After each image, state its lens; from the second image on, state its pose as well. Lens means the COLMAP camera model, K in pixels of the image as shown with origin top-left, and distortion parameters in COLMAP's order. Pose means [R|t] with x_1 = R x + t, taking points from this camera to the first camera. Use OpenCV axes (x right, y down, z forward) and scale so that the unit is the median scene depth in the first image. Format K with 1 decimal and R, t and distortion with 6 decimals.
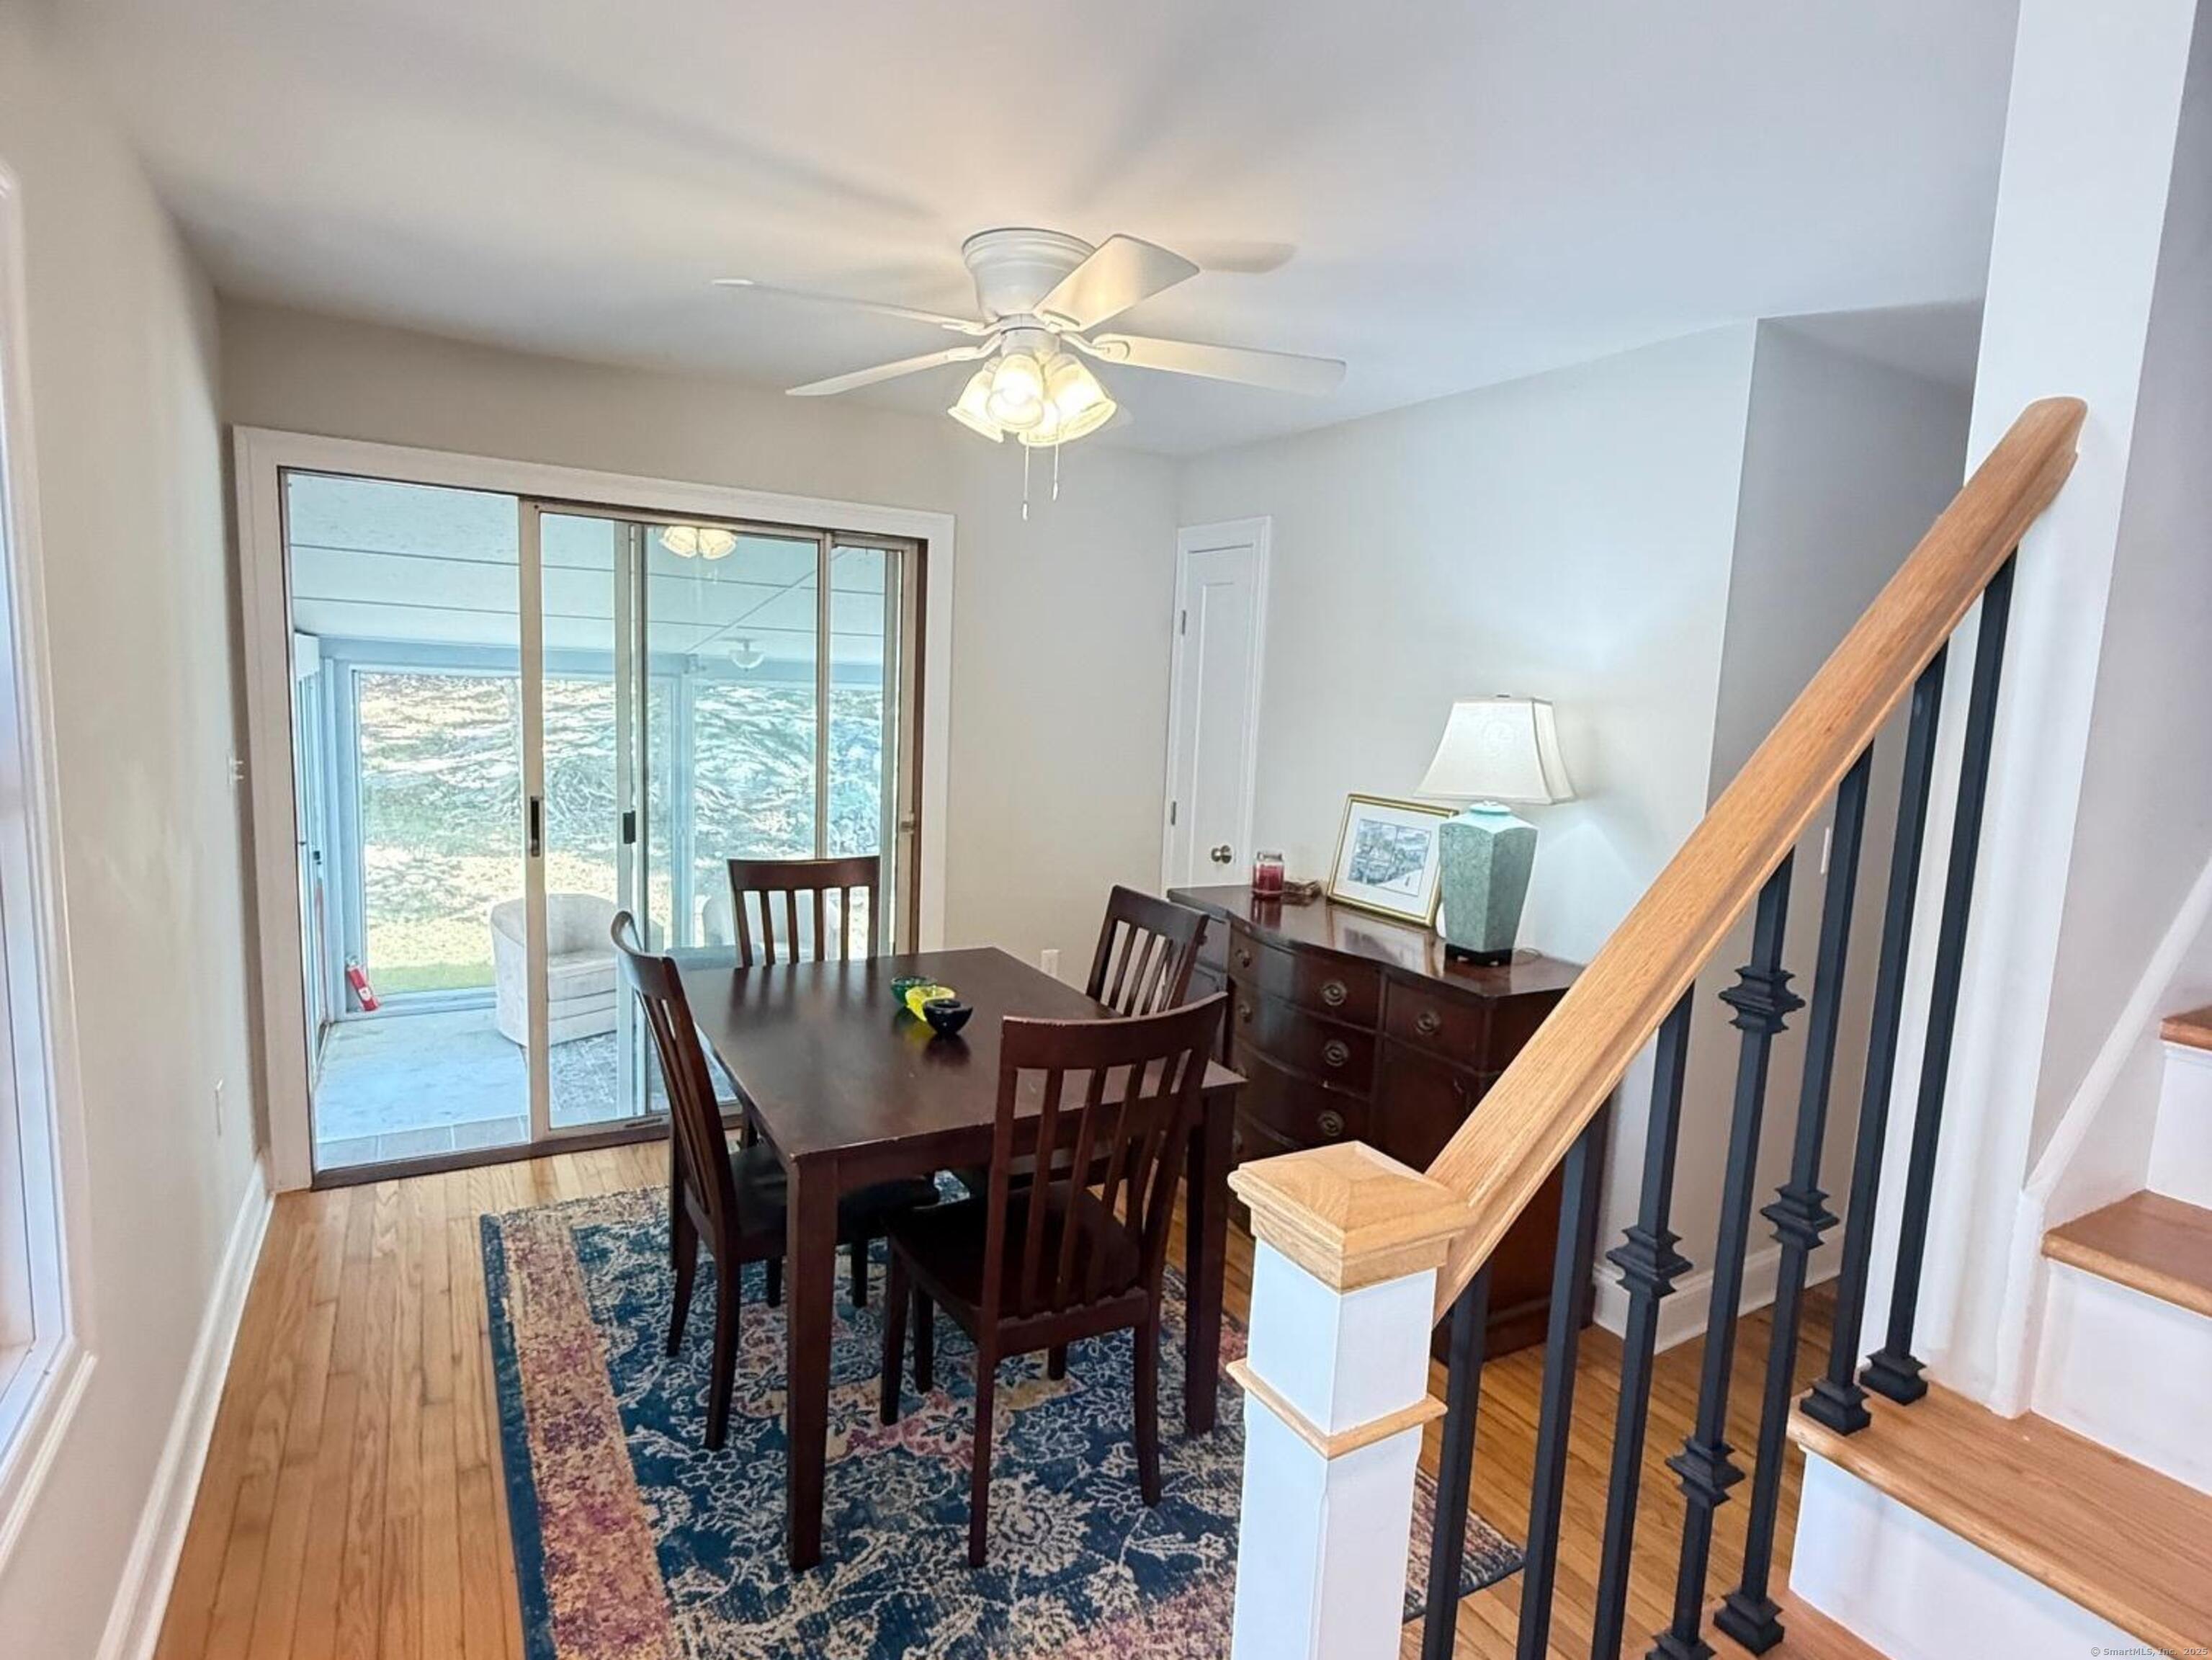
lens RADIAL K [[1168.7, 0, 1106.9], [0, 1168.7, 829.5], [0, 0, 1]] dist [-0.002807, -0.001100]
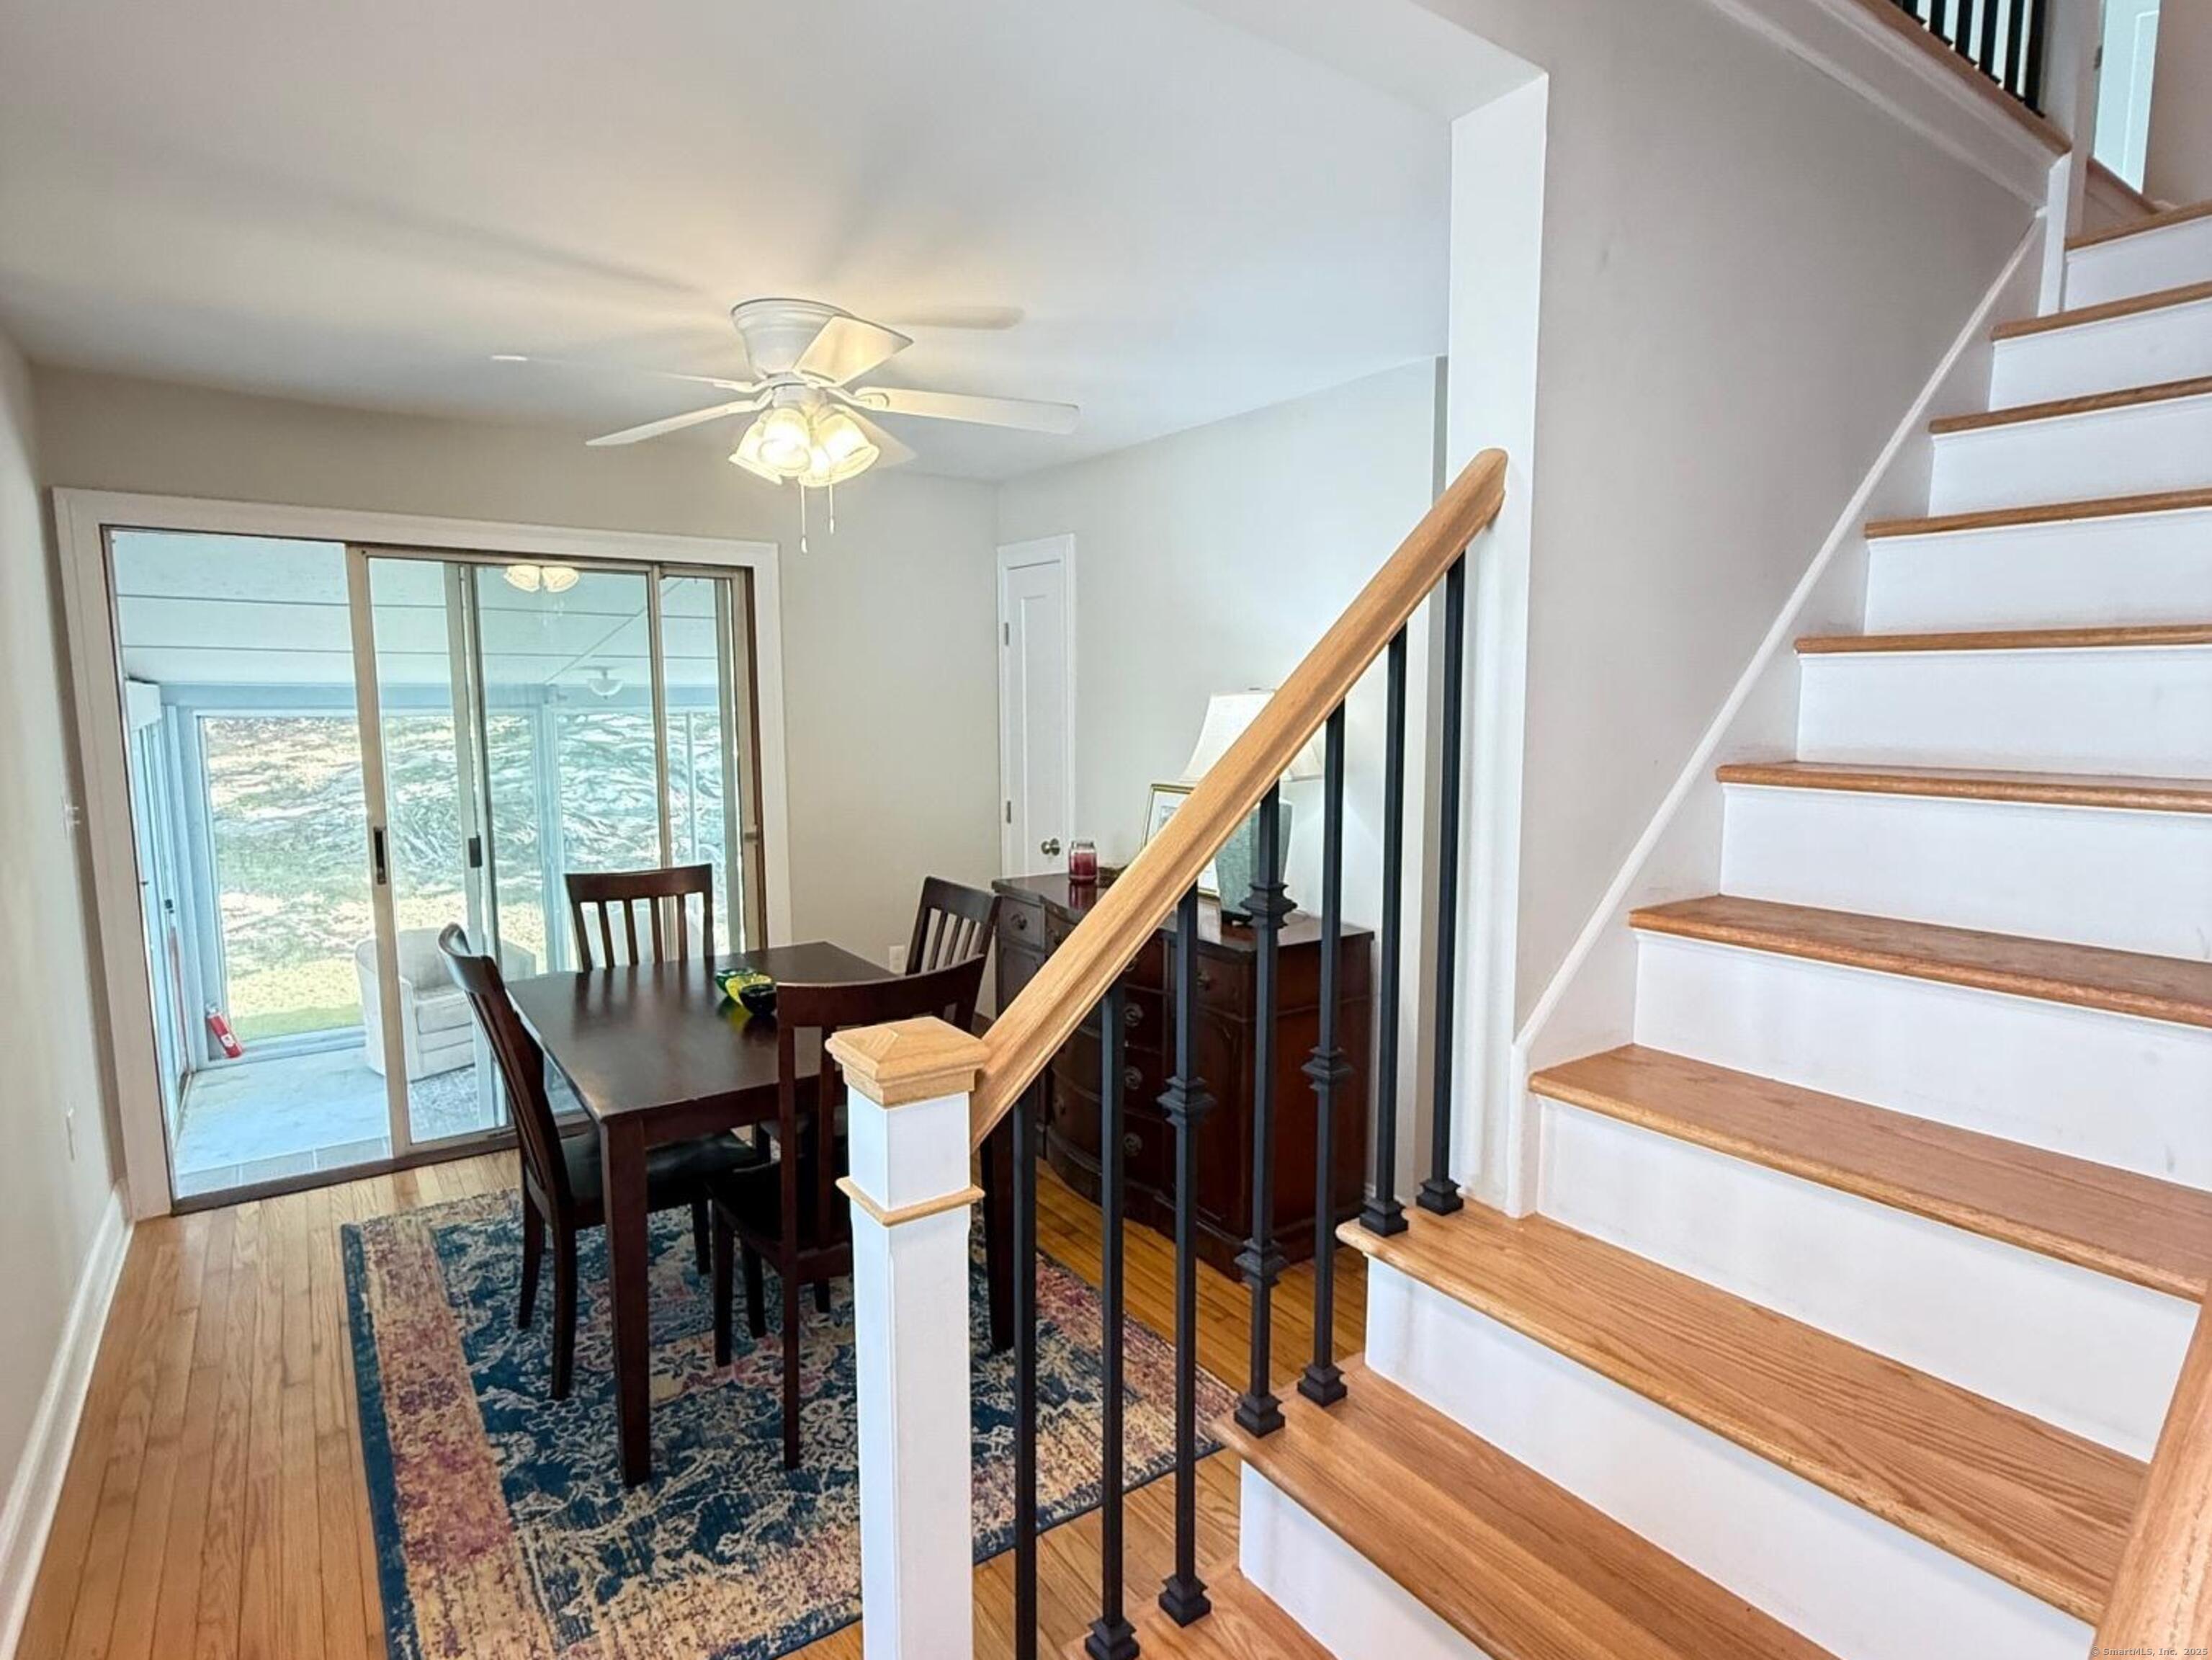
lens RADIAL K [[1168.7, 0, 1108.2], [0, 1168.7, 829.7], [0, 0, 1]] dist [-0.002807, -0.001100]
pose [[0.995280, -0.055506, 0.079604, 0.104266], [0.056050, 0.998417, -0.004607, 0.020625], [-0.079223, 0.009047, 0.996816, -0.127530]]
